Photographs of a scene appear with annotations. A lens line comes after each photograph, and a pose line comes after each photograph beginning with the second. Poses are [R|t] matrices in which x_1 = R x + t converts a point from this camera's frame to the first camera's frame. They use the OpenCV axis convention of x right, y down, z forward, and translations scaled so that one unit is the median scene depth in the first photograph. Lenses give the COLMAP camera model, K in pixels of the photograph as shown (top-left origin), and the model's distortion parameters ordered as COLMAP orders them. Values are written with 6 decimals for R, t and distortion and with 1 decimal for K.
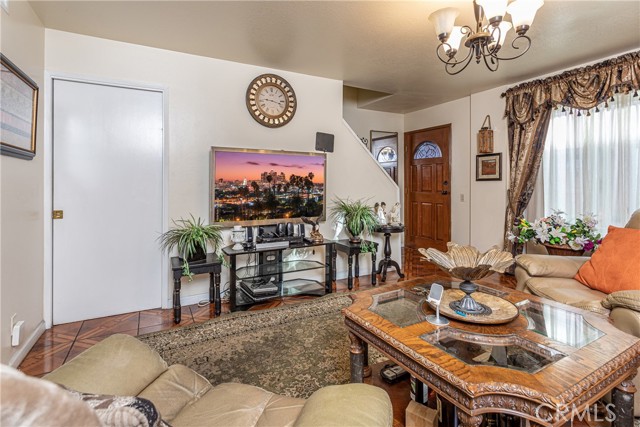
lens RADIAL K [[312.1, 0, 317.5], [0, 312.1, 184.9], [0, 0, 1]] dist [0.001099, 0.000098]
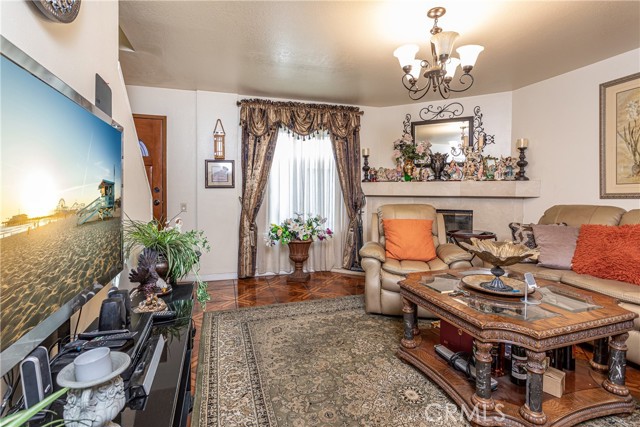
lens RADIAL K [[312.2, 0, 318.4], [0, 312.2, 192.6], [0, 0, 1]] dist [-0.000603, -0.000078]
pose [[0.187165, -0.000507, 0.982328, -0.412505], [0.000031, 1.000000, 0.000510, 0.000077], [-0.982328, -0.000065, 0.187165, 0.658100]]
